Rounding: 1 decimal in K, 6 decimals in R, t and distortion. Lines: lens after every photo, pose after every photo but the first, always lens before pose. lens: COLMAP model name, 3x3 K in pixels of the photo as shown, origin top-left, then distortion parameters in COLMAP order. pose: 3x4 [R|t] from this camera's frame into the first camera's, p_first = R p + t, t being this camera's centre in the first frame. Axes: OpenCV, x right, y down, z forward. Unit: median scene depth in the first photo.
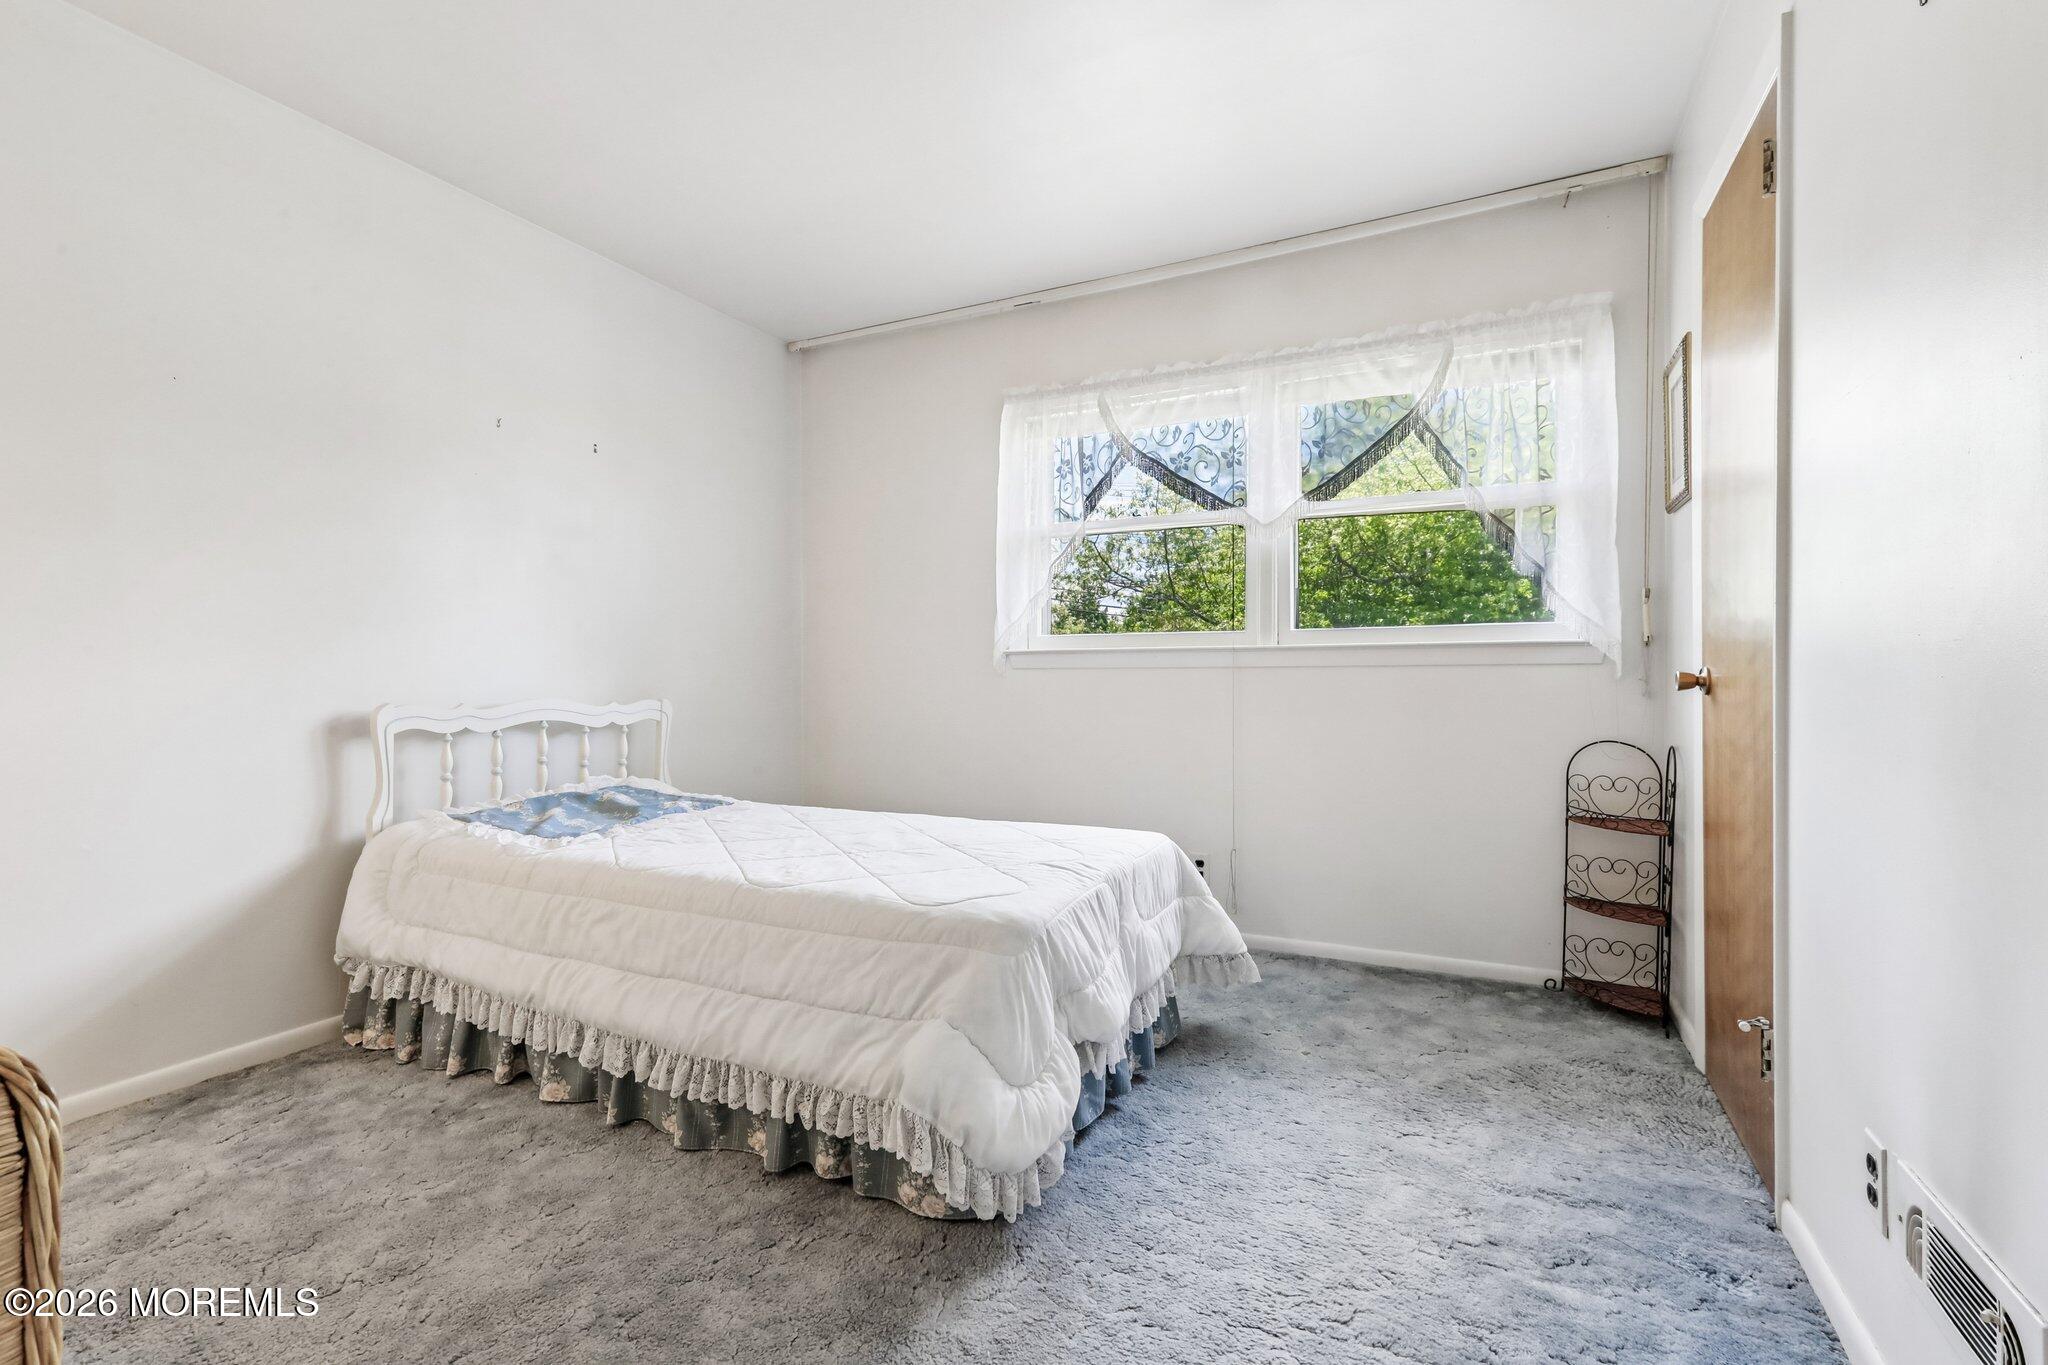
lens RADIAL K [[928.3, 0, 1020.4], [0, 928.3, 682.4], [0, 0, 1]] dist [0.001909, 0.000329]
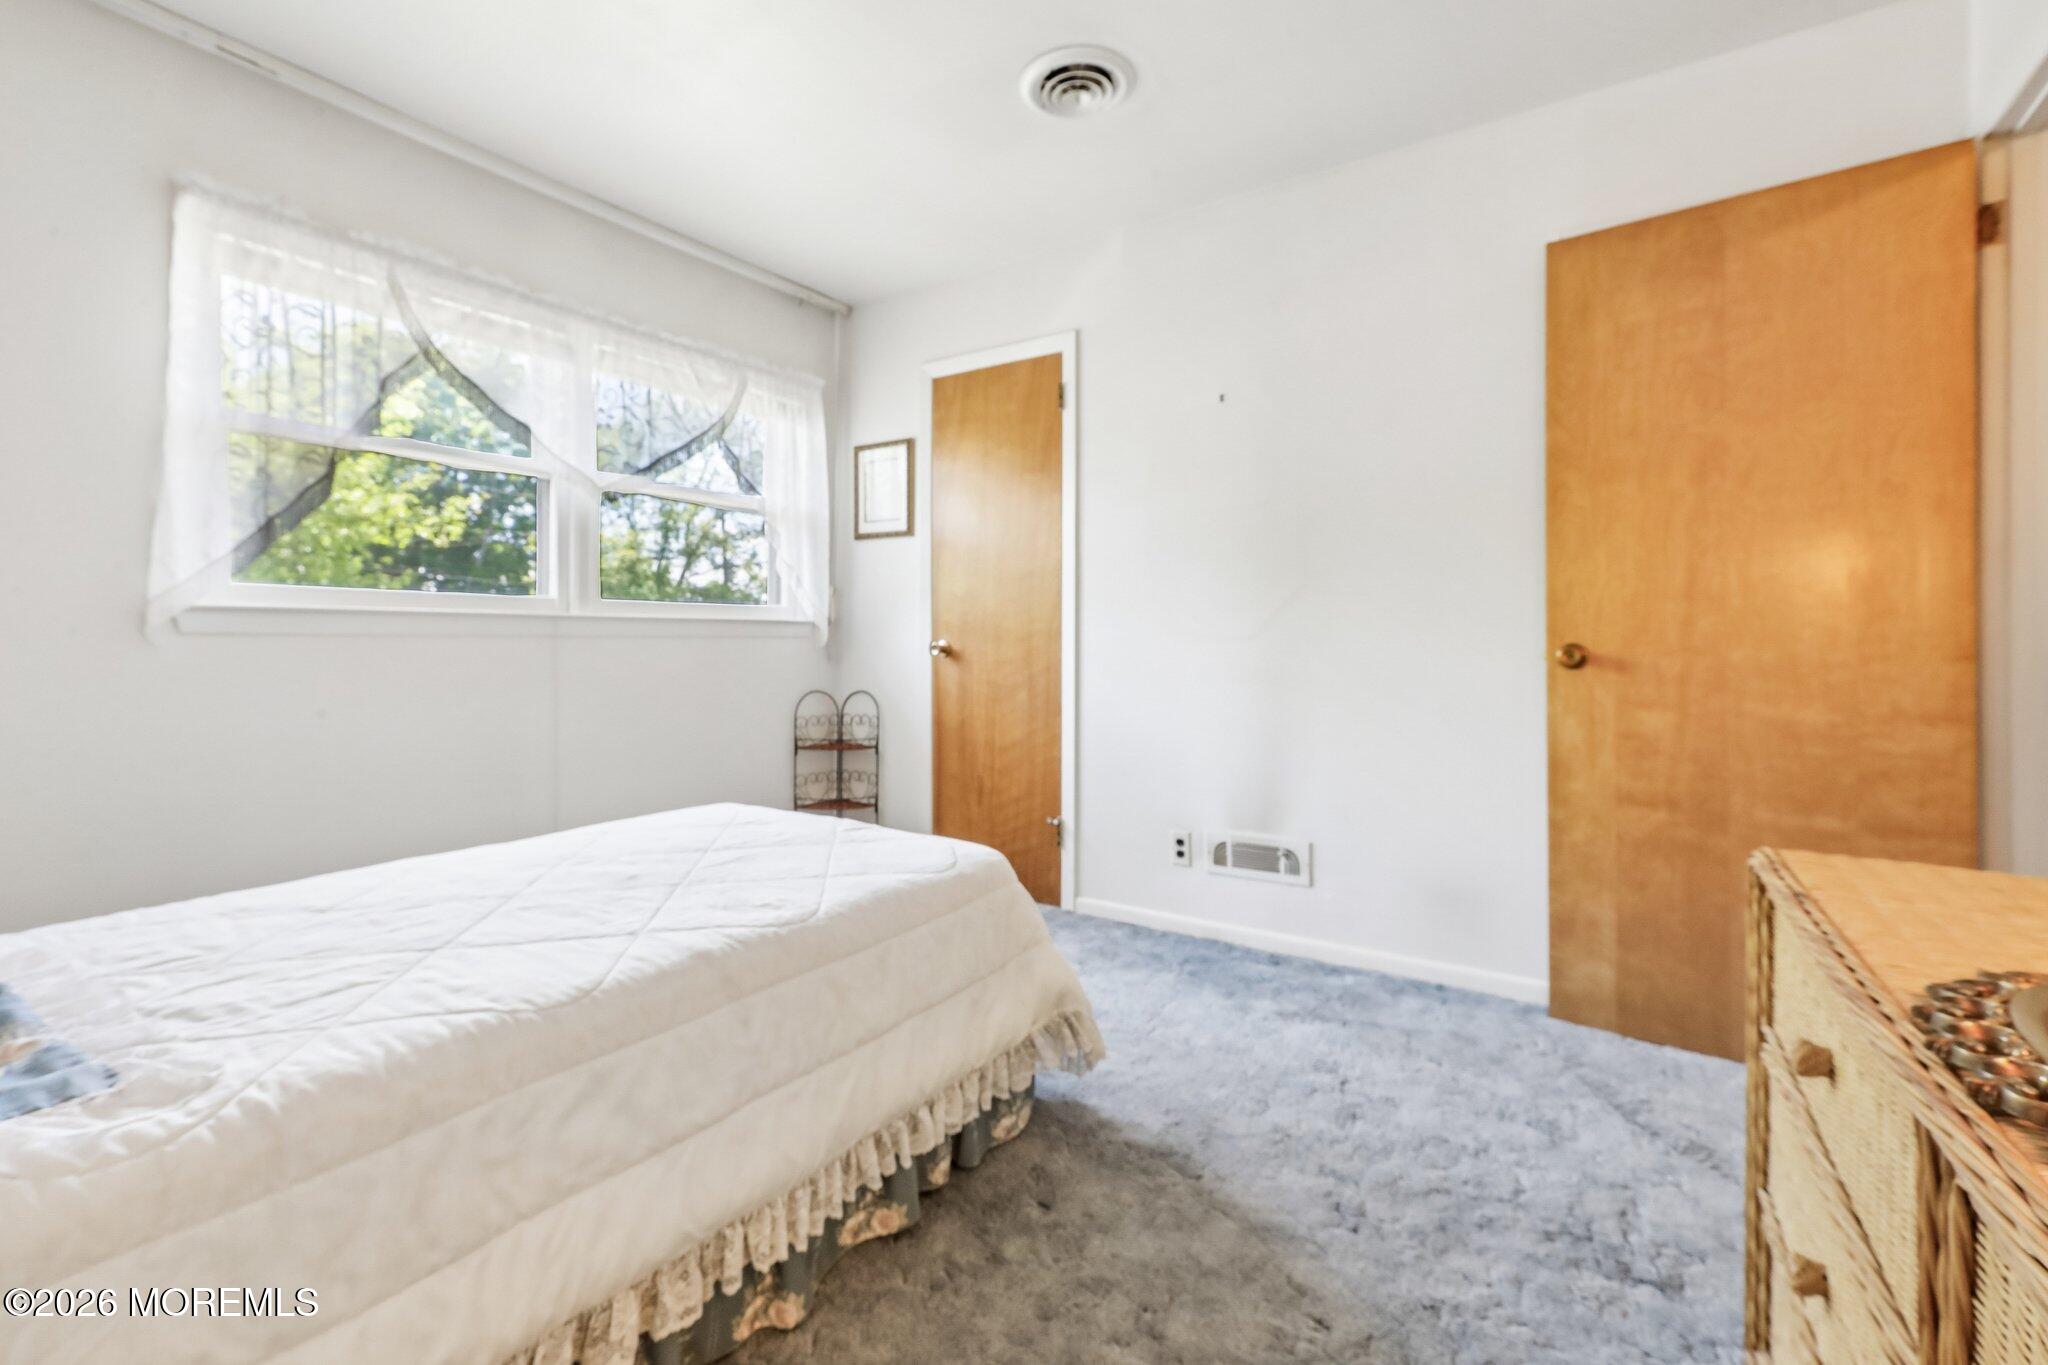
lens RADIAL K [[928.3, 0, 978.9], [0, 928.3, 643.5], [0, 0, 1]] dist [0.001909, 0.000329]
pose [[0.129841, 0.004708, 0.991524, -0.708064], [0.005453, 0.999970, -0.005462, -0.000976], [-0.991520, 0.006116, 0.129812, 0.527241]]
